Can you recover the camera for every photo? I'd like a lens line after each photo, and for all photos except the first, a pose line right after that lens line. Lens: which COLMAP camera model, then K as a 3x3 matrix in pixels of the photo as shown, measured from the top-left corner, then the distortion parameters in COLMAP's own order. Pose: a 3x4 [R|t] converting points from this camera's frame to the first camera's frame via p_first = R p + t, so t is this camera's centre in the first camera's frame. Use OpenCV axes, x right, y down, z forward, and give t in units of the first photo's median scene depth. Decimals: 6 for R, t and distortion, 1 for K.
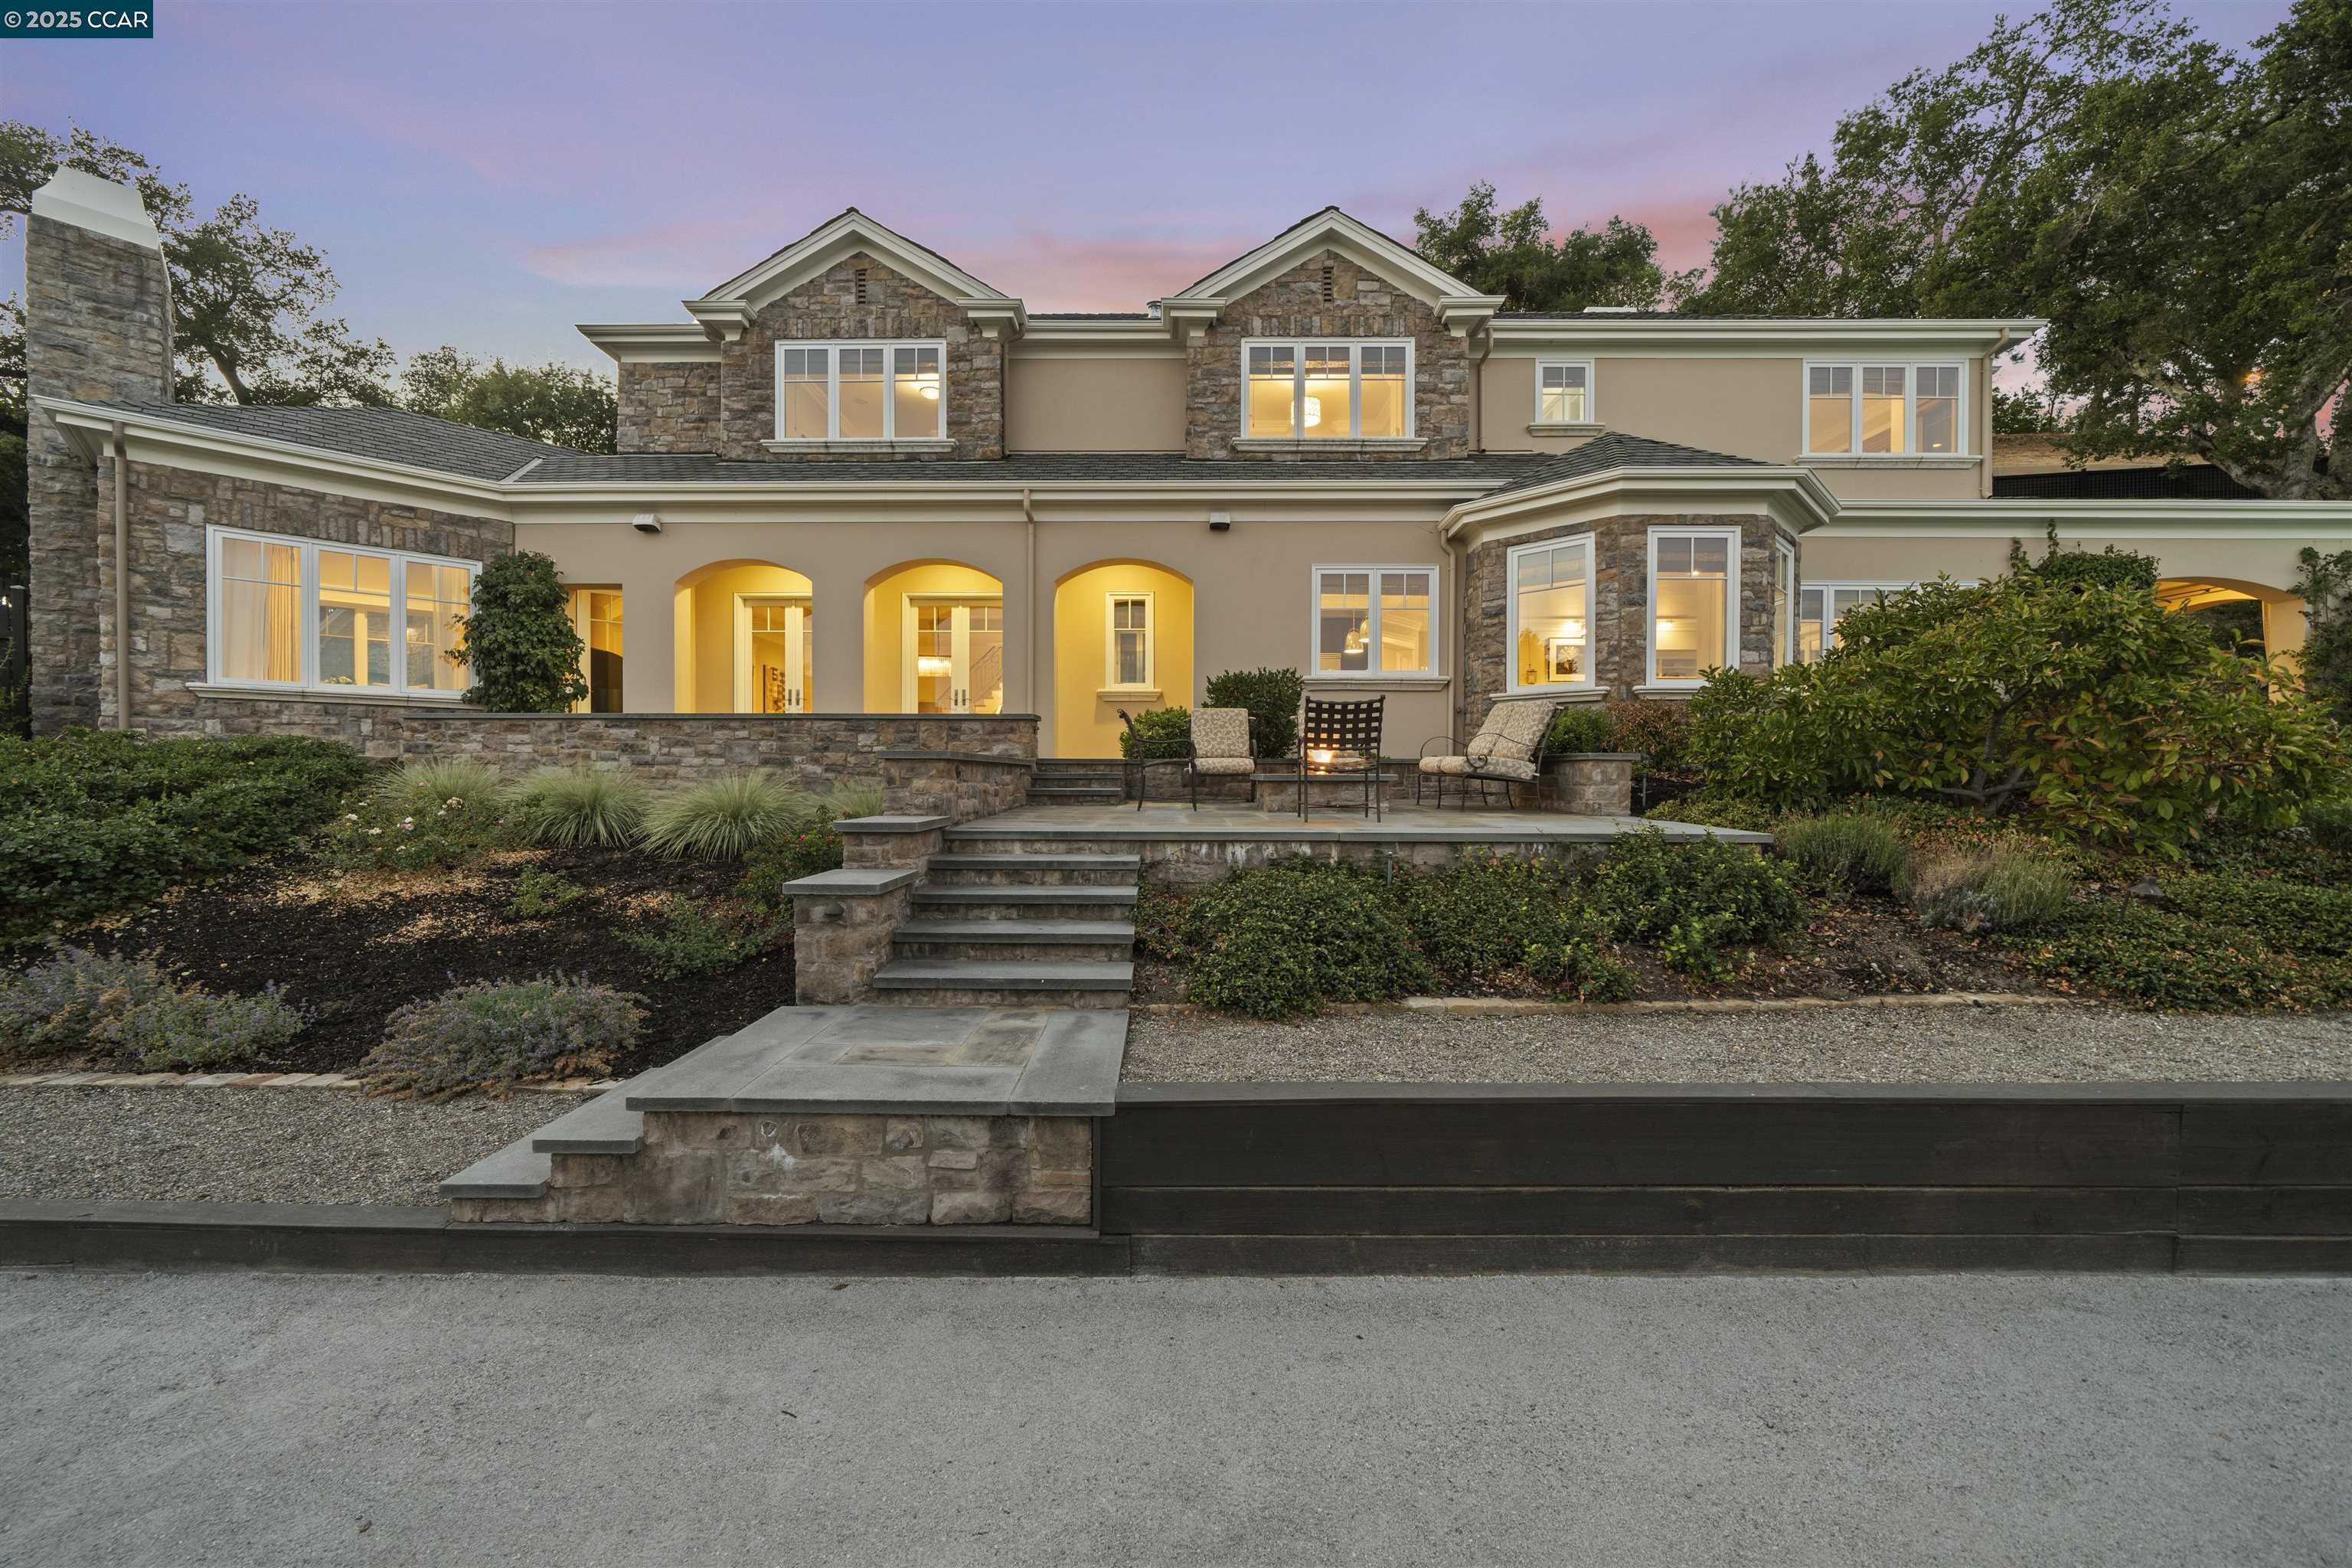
lens RADIAL K [[887.3, 0, 1163.0], [0, 887.3, 786.8], [0, 0, 1]] dist [-0.004724, 0.000296]
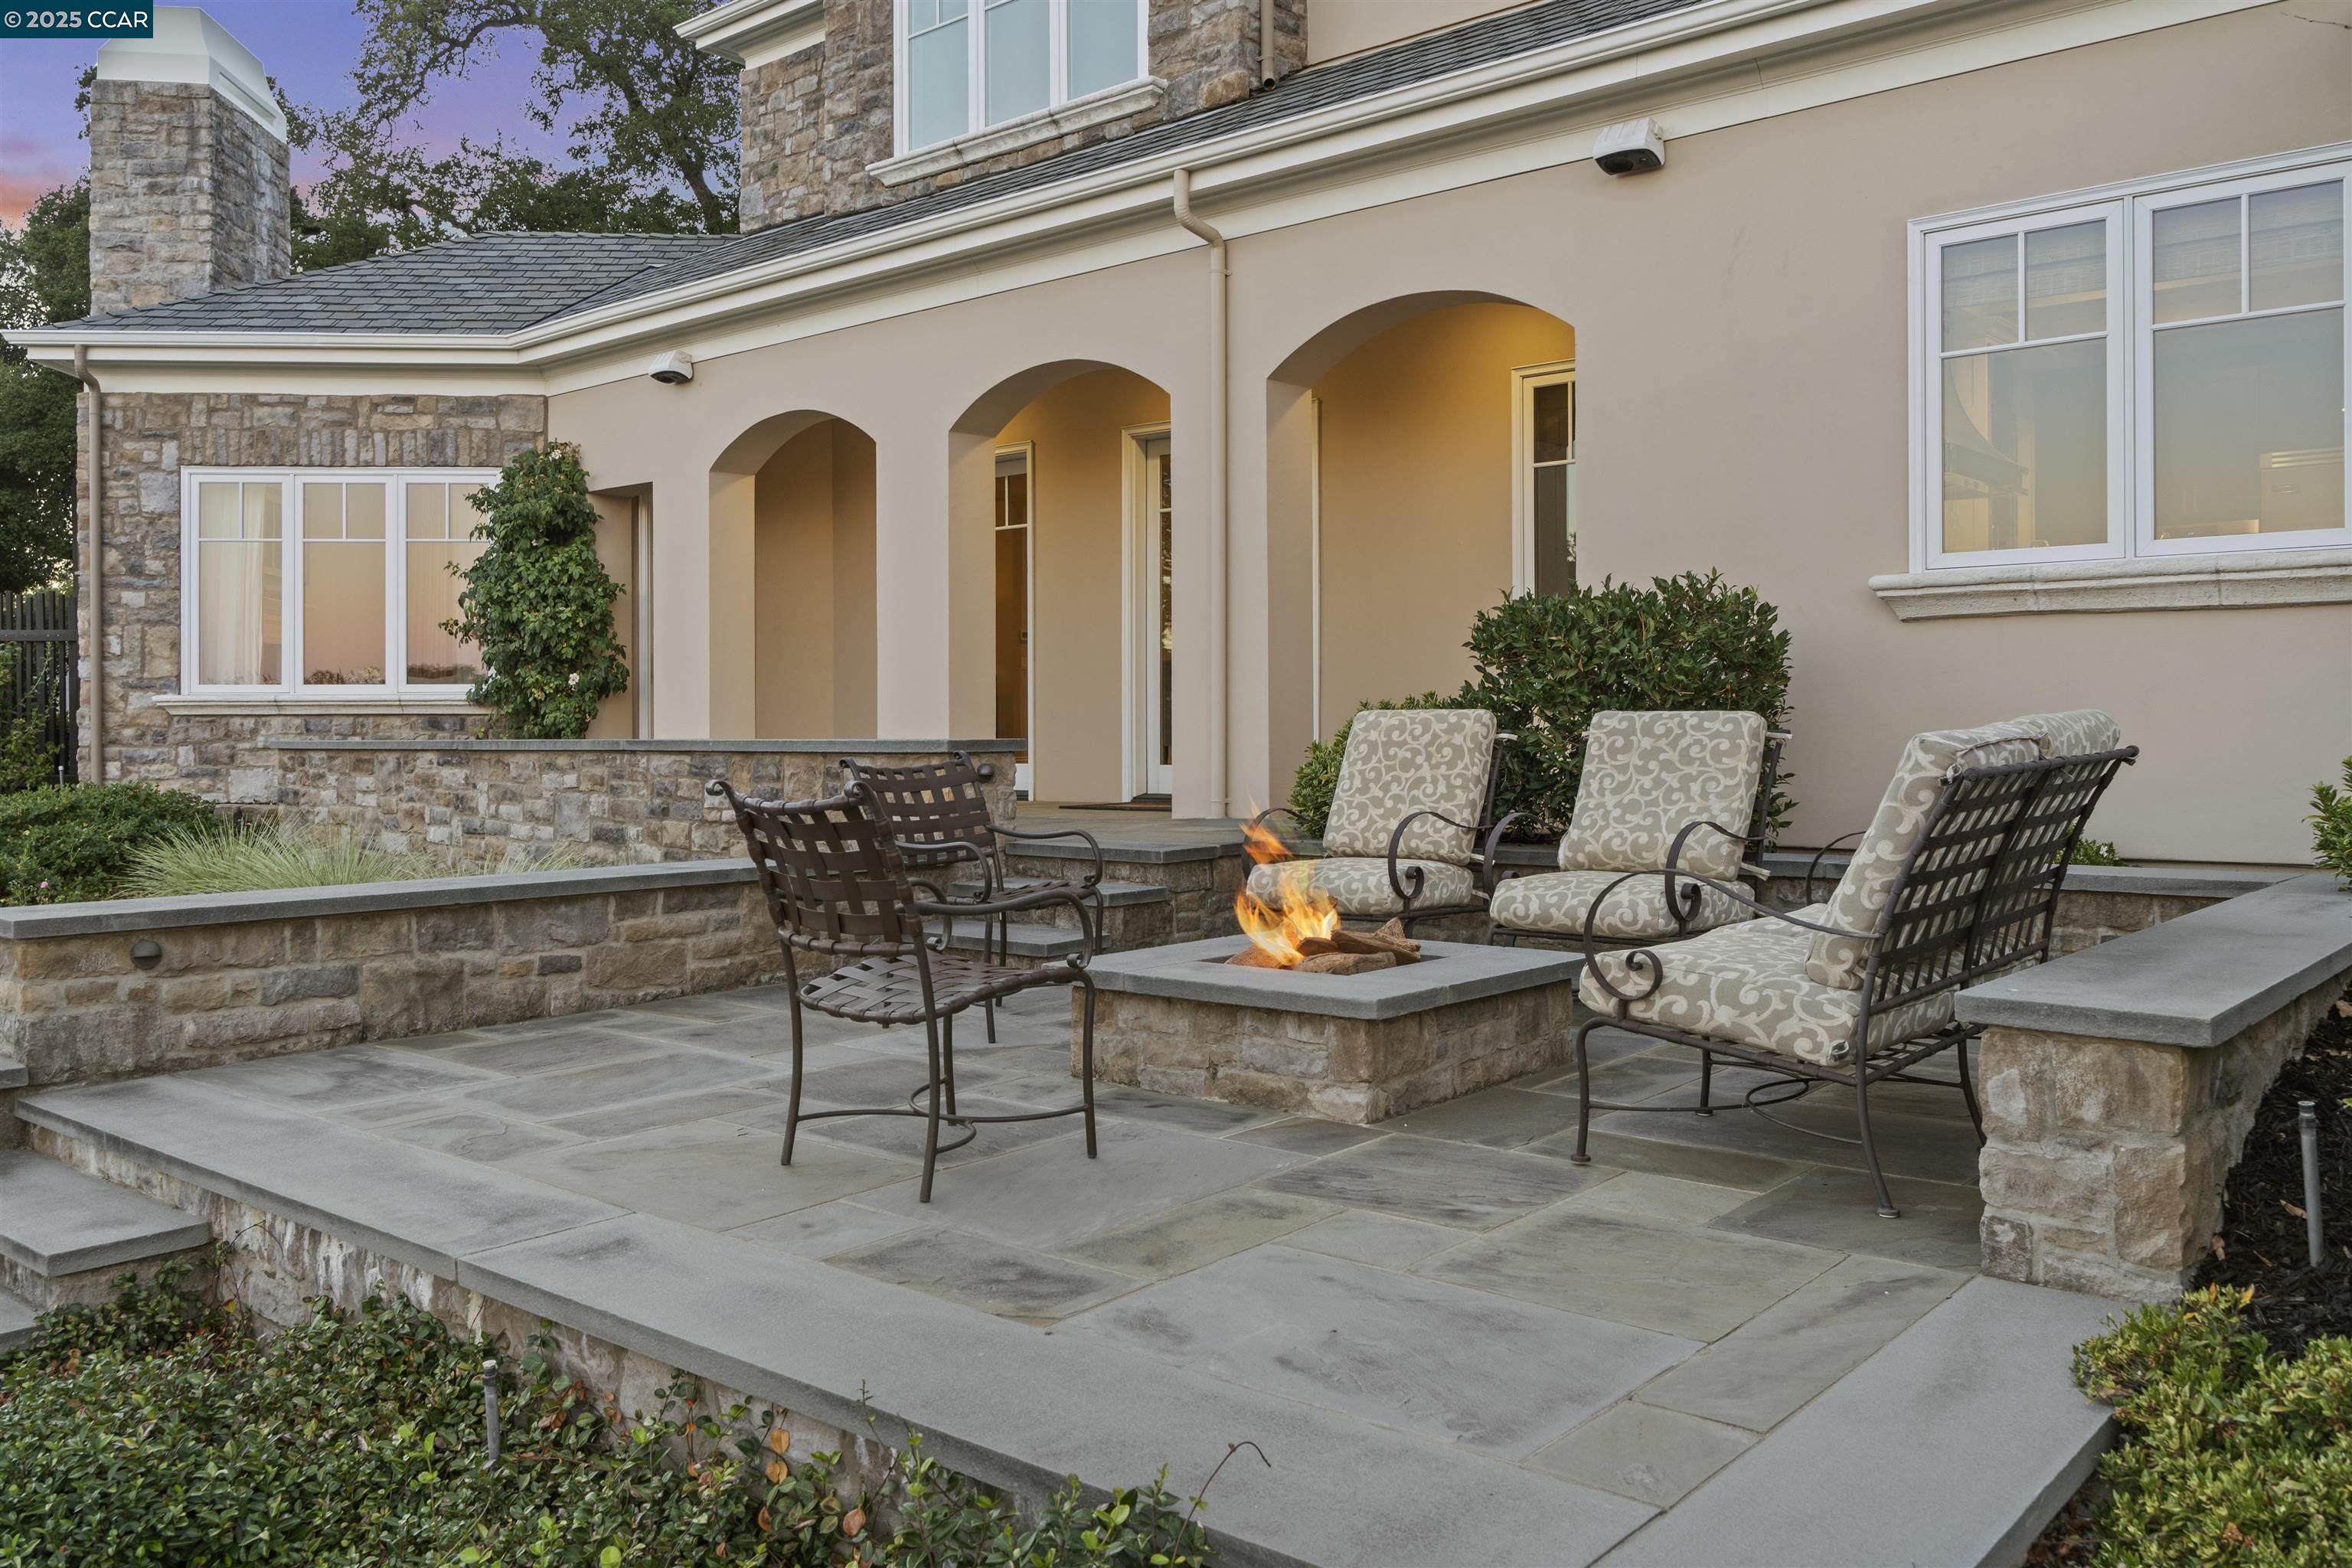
lens RADIAL K [[1883.4, 0, 1171.5], [0, 1883.4, 729.1], [0, 0, 1]] dist [0.001204, -0.010213]
pose [[0.758461, -0.006508, -0.651686, 0.441107], [-0.000441, 0.999945, -0.010499, -0.068644], [0.651719, 0.008251, 0.758416, 0.351025]]
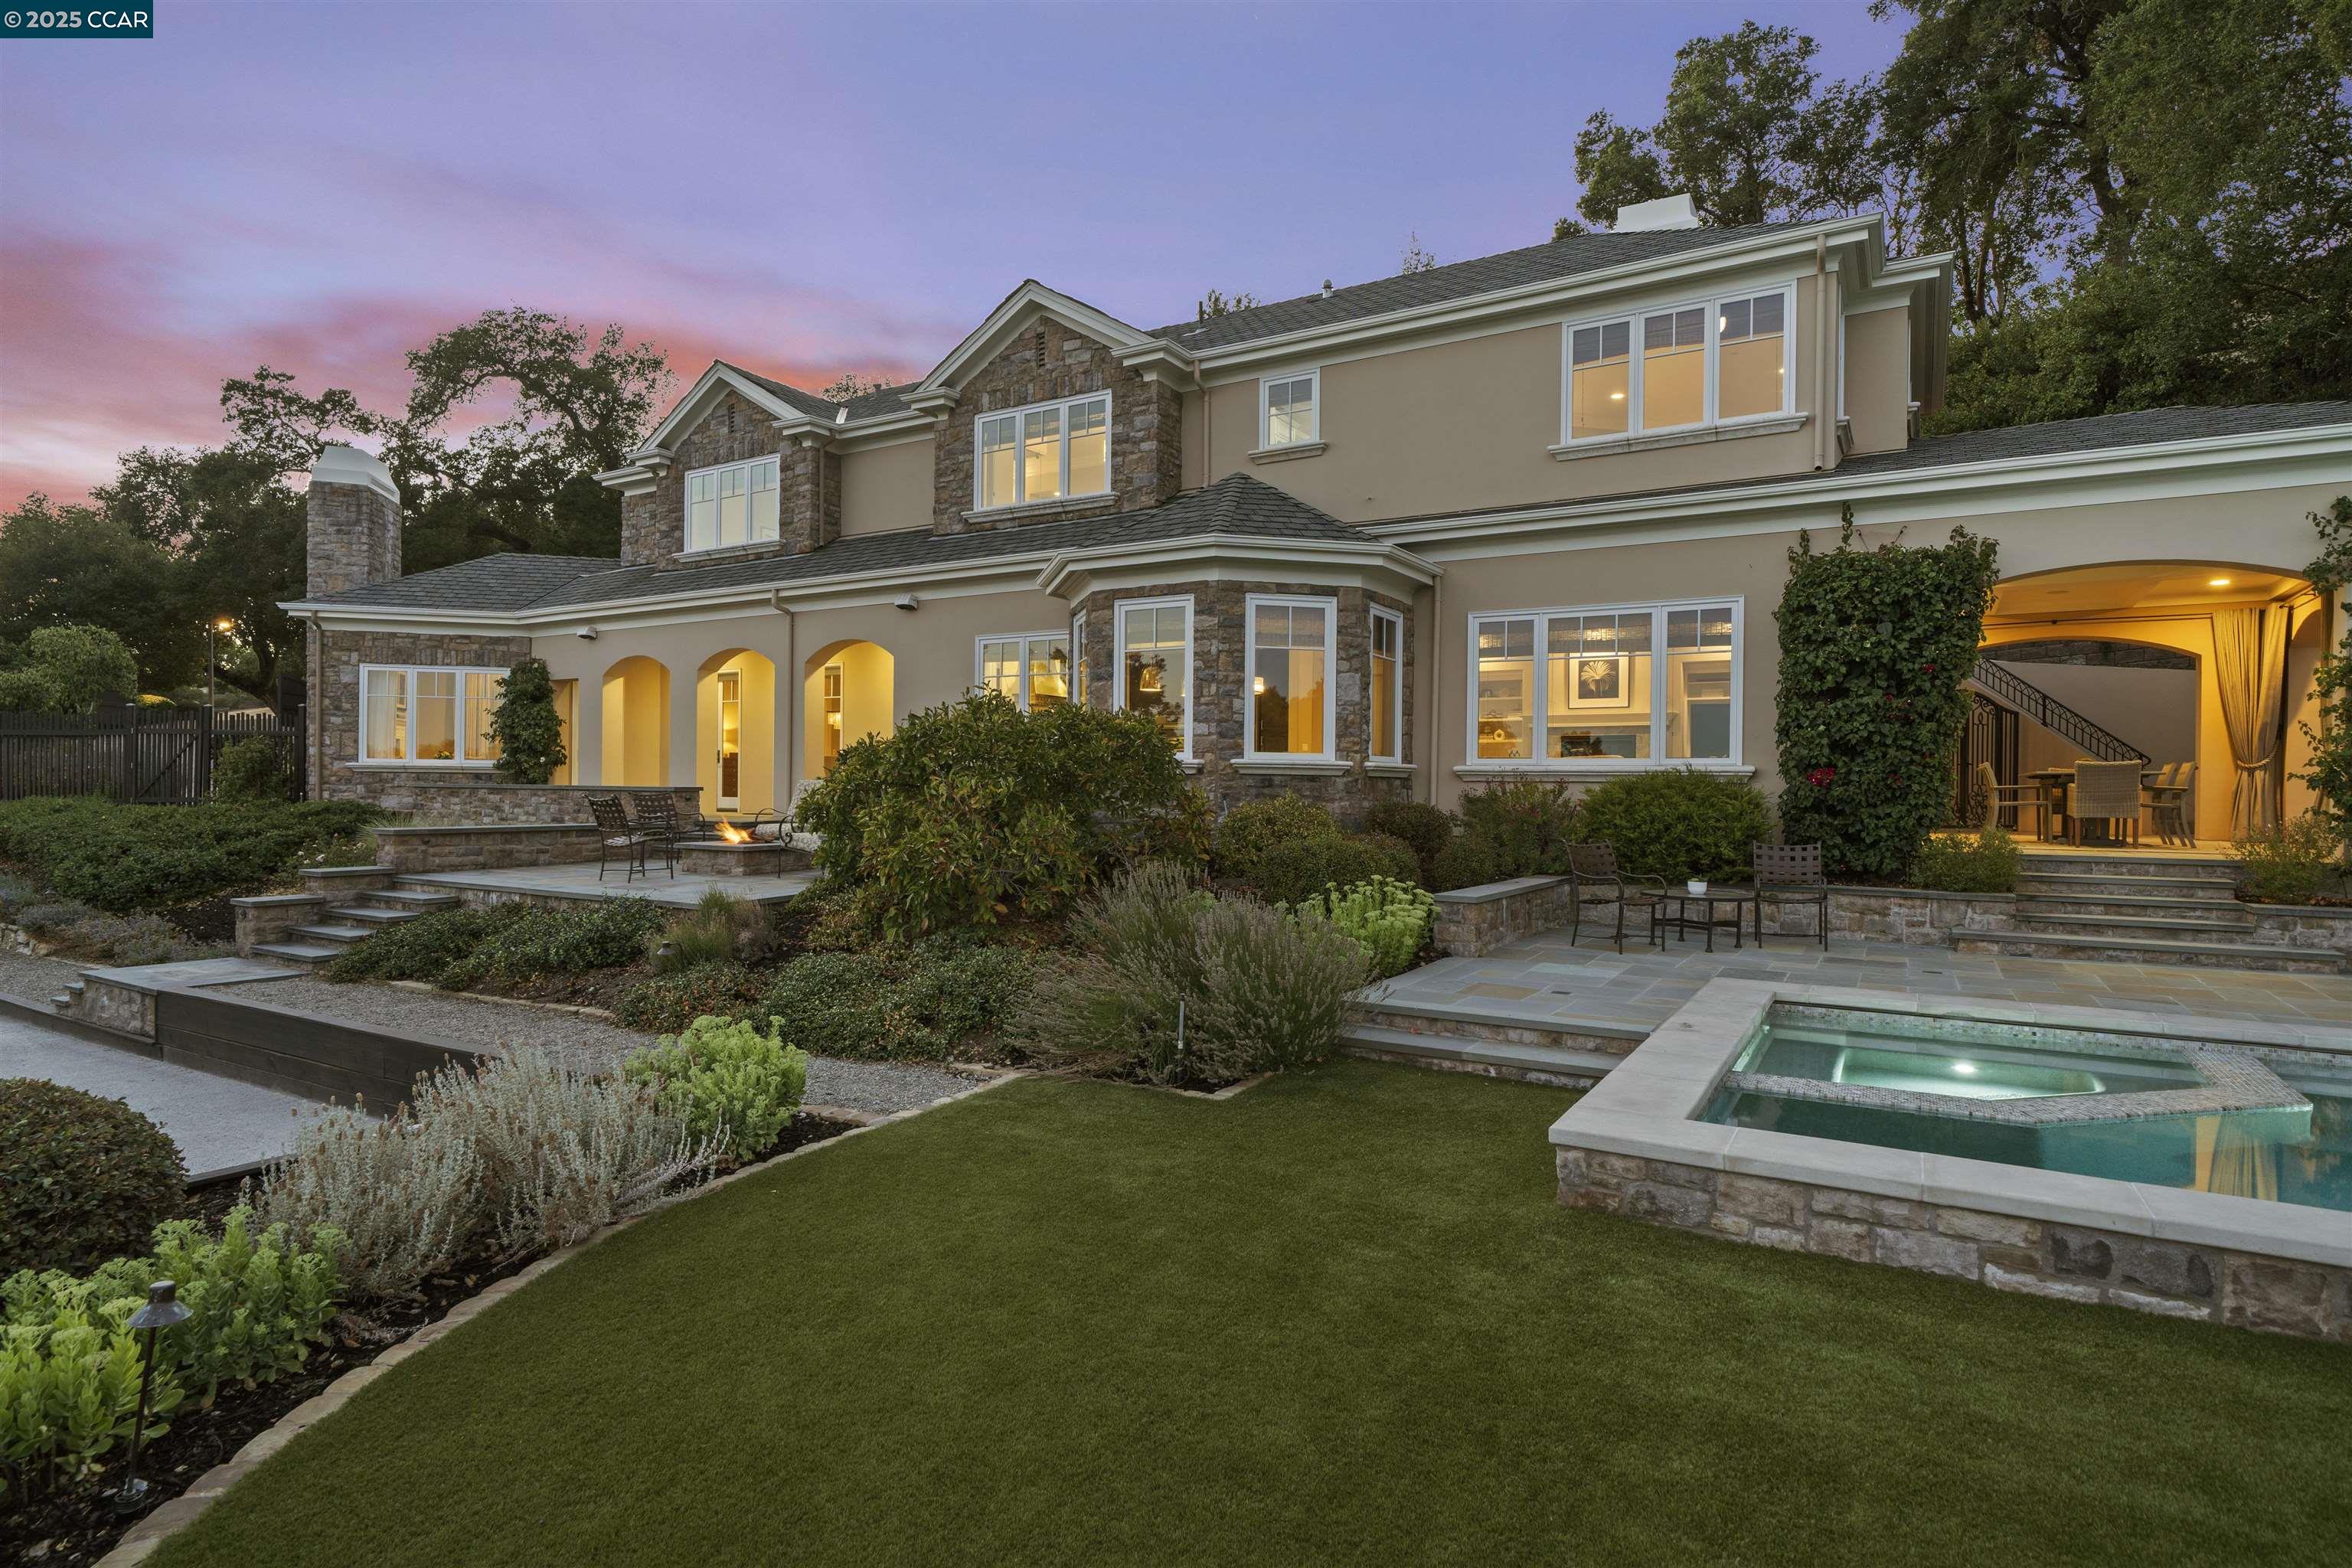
lens RADIAL K [[1243.0, 0, 1168.3], [0, 1243.0, 787.0], [0, 0, 1]] dist [0.001677, 0.000407]
pose [[0.856723, 0.006497, -0.515736, 1.231428], [-0.013194, 0.999869, -0.009322, -0.065407], [0.515608, 0.014791, 0.856697, -0.160983]]
